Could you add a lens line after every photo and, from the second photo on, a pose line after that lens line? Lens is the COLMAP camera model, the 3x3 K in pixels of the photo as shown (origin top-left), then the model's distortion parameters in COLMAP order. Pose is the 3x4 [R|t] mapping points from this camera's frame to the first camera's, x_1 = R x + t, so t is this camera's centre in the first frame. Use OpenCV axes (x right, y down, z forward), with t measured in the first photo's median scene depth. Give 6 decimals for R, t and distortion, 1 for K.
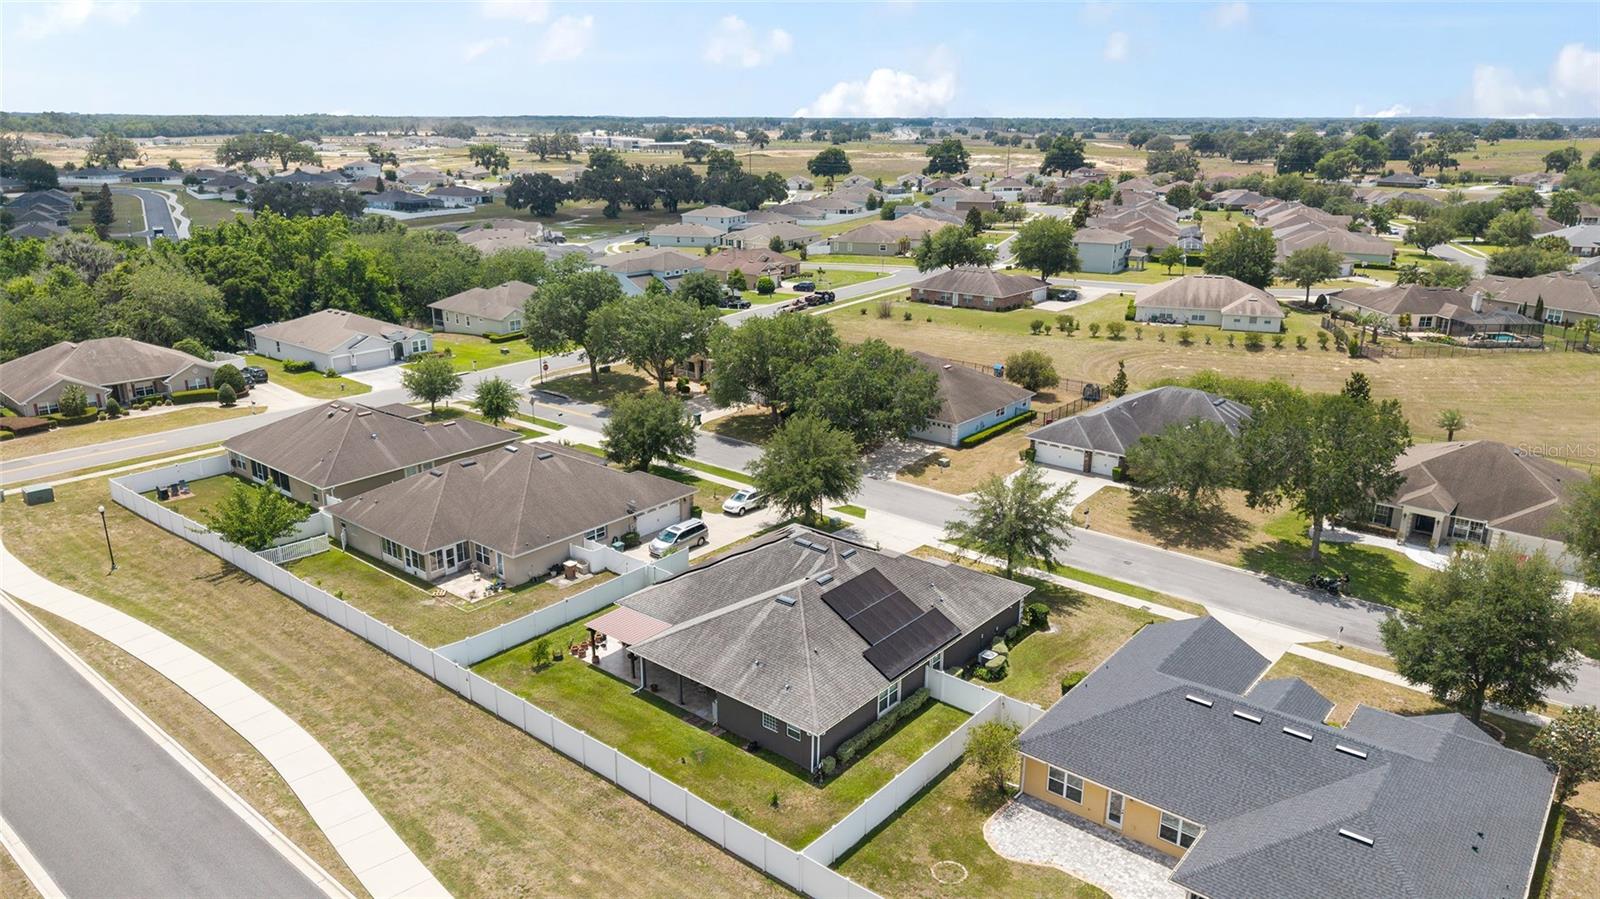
lens RADIAL K [[1089.5, 0, 801.4], [0, 1089.5, 412.8], [0, 0, 1]] dist [0.043271, -0.000514]
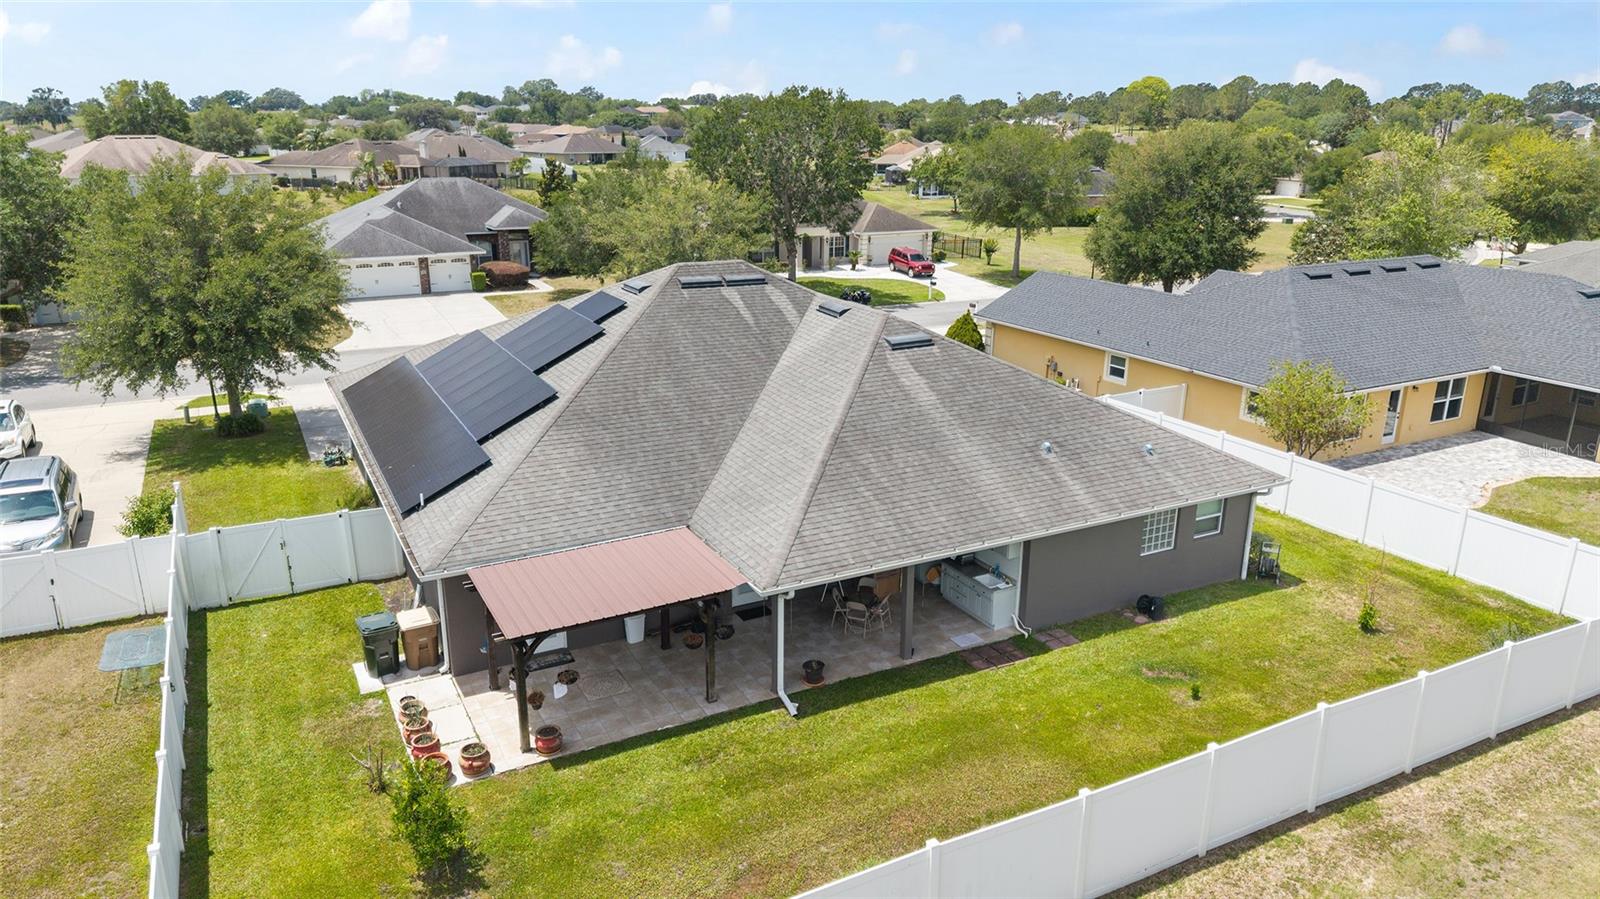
lens RADIAL K [[1067.2, 0, 804.0], [0, 1067.2, 460.7], [0, 0, 1]] dist [0.047063, -0.066648]
pose [[0.378341, -0.280733, 0.882070, -0.387135], [0.240187, 0.950038, 0.199342, 0.113724], [-0.893962, 0.136443, 0.426867, 0.798005]]
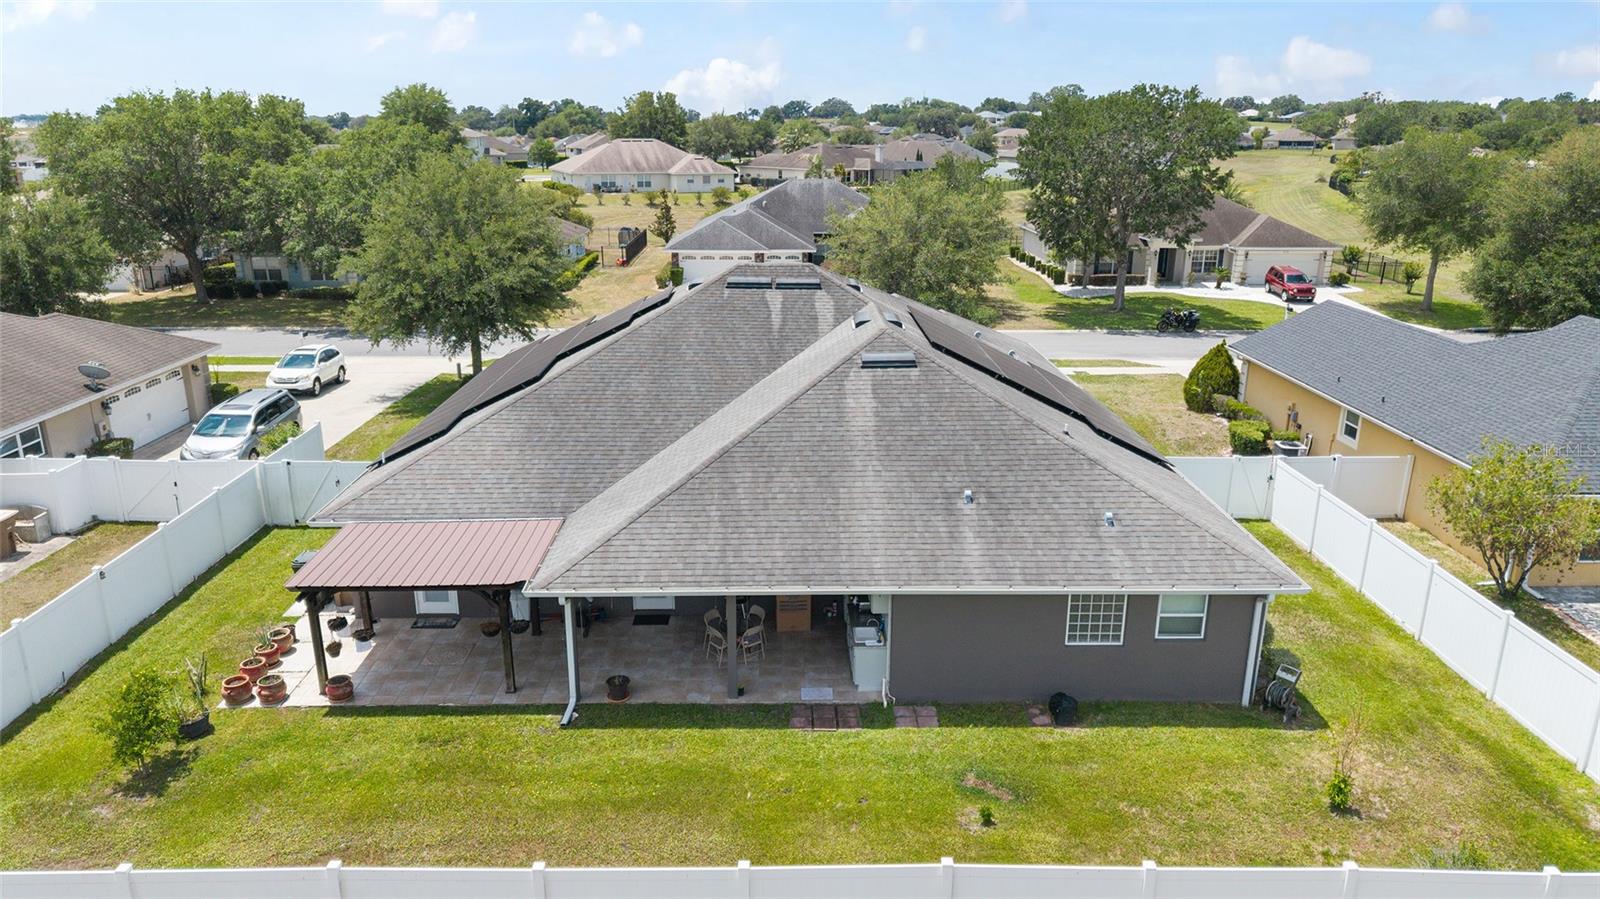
lens RADIAL K [[1072.0, 0, 800.0], [0, 1072.0, 449.5], [0, 0, 1]] dist [0.047823, -0.059252]
pose [[0.759489, -0.189716, 0.622241, -0.263869], [0.171833, 0.981063, 0.089383, 0.151817], [-0.627415, 0.039036, 0.777706, 0.666472]]
